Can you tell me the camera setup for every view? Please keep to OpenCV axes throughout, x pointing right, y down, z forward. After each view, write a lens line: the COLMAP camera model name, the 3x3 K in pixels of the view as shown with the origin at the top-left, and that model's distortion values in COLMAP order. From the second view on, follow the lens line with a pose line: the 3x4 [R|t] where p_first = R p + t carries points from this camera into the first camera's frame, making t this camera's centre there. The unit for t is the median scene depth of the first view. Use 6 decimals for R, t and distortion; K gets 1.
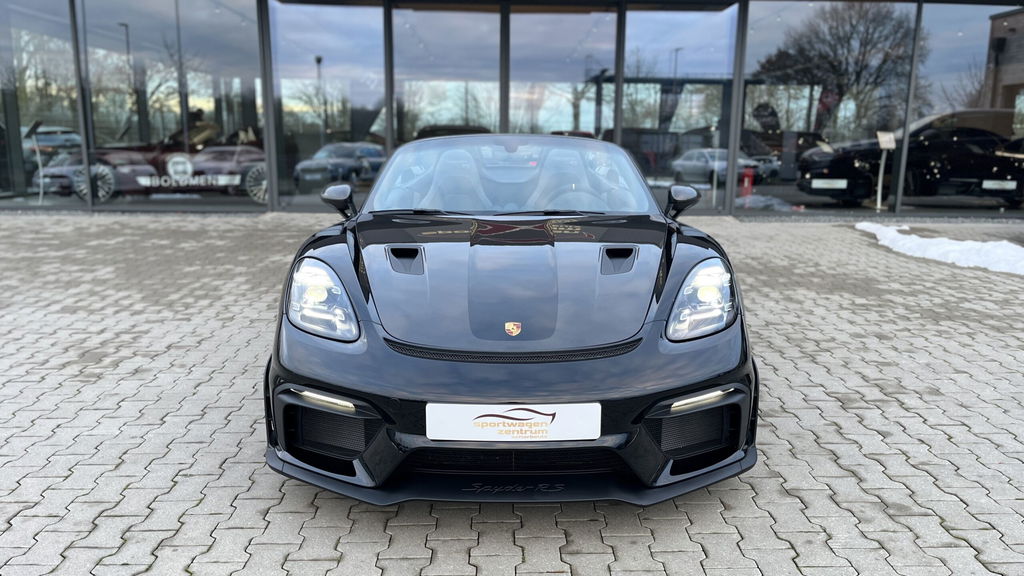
lens RADIAL K [[798.2, 0, 512.0], [0, 798.2, 288.0], [0, 0, 1]] dist [-0.004274, 0.065553]
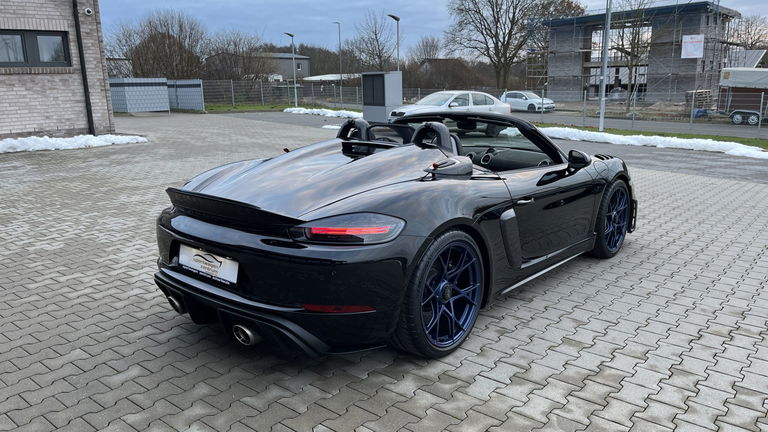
lens RADIAL K [[588.9, 0, 384.0], [0, 588.9, 216.0], [0, 0, 1]] dist [0.011569, -0.001236]
pose [[-0.758136, -0.142107, 0.636424, -0.606353], [0.127510, 0.924820, 0.358398, -0.418997], [-0.639508, 0.352865, -0.683020, 1.901975]]
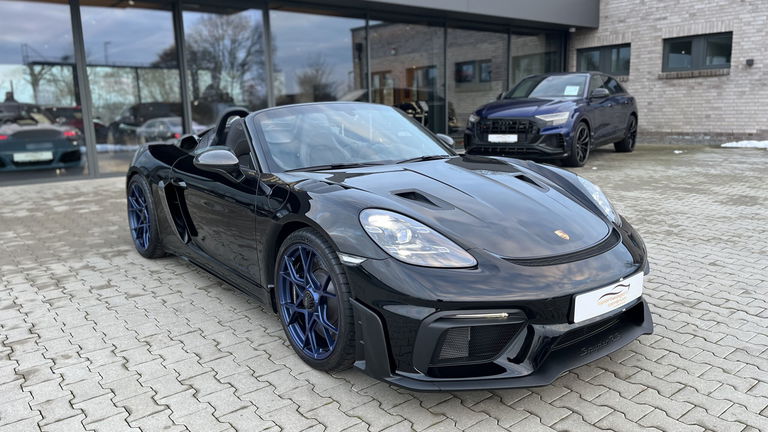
lens RADIAL K [[588.9, 0, 384.0], [0, 588.9, 216.0], [0, 0, 1]] dist [0.011569, -0.001236]
pose [[0.790852, -0.137510, 0.596359, -0.520344], [0.141985, 0.989069, 0.039771, -0.040393], [-0.595309, 0.053221, 0.801732, 0.223164]]
